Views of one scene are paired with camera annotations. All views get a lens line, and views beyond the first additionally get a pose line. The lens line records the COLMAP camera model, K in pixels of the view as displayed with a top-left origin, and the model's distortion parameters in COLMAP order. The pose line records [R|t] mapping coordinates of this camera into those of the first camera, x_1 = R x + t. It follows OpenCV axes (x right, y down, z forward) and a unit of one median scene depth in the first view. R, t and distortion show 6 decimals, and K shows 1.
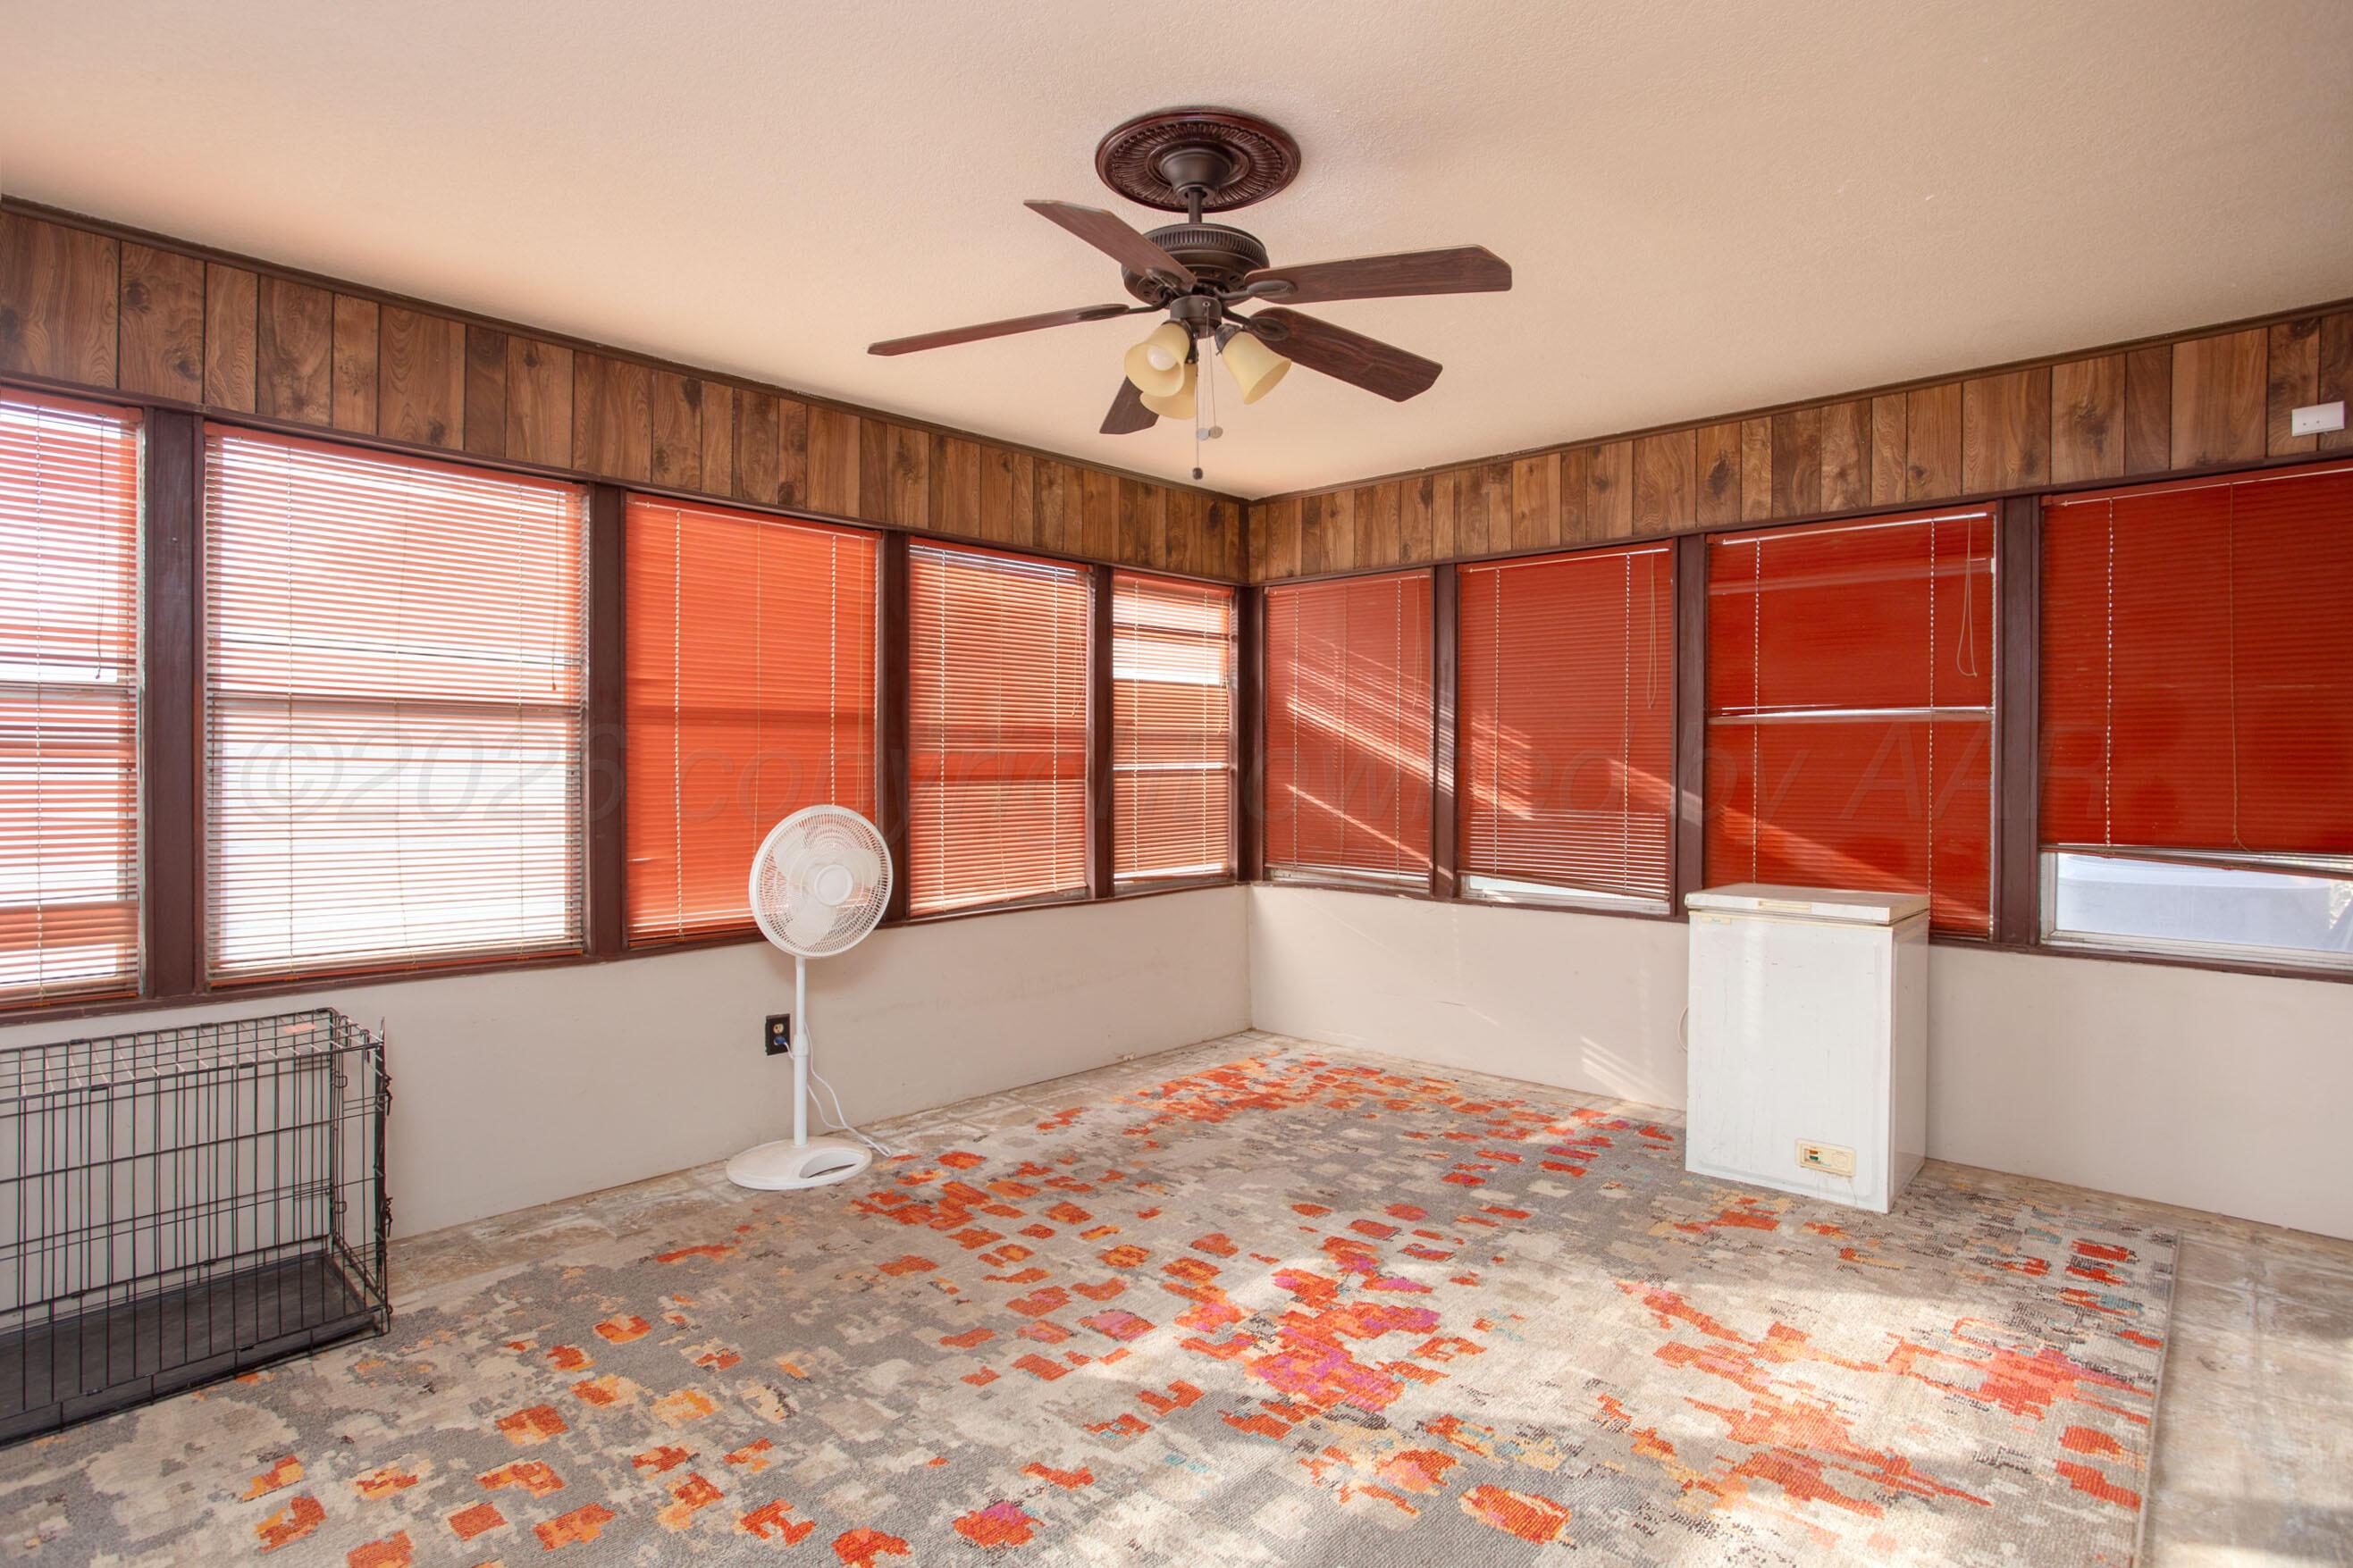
lens RADIAL K [[1155.3, 0, 1176.5], [0, 1155.3, 784.0], [0, 0, 1]] dist [-0.069681, 0.030718]
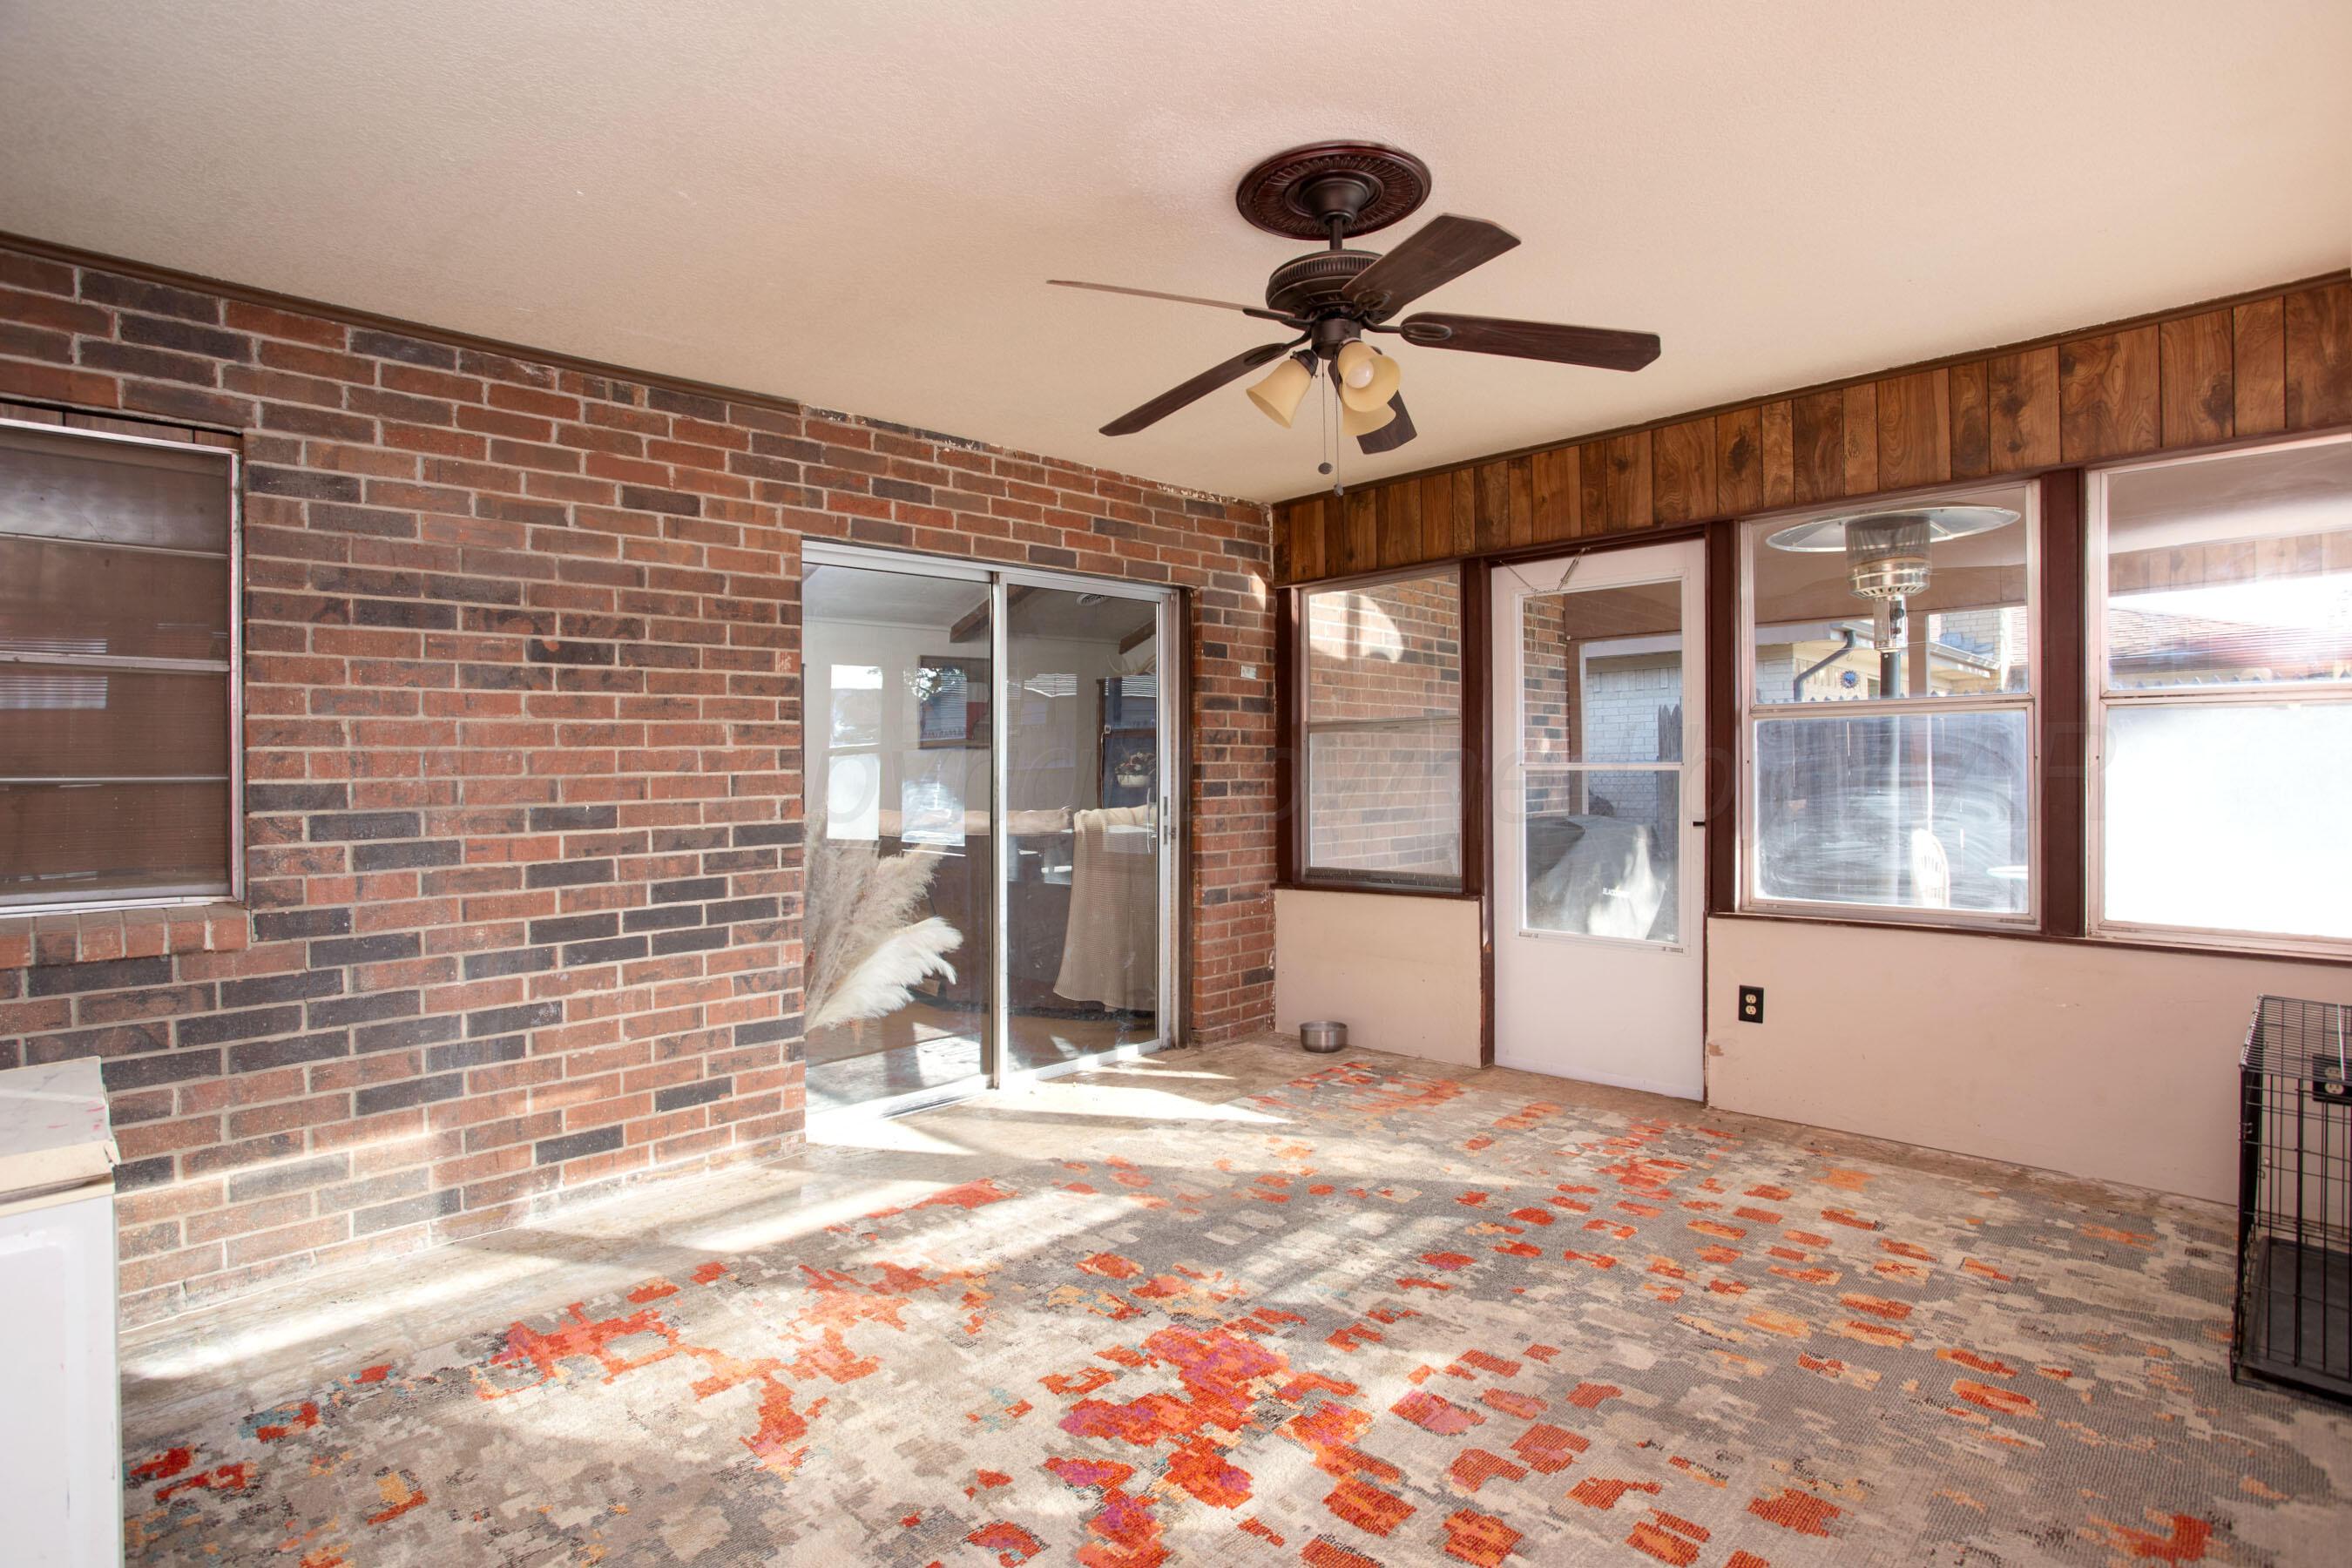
lens RADIAL K [[1166.4, 0, 1176.0], [0, 1166.4, 784.0], [0, 0, 1]] dist [-0.068653, 0.032095]
pose [[-0.999349, 0.021407, 0.029055, 0.117503], [0.022031, 0.999530, 0.021334, -0.029054], [-0.028585, 0.021960, -0.999350, 1.974323]]
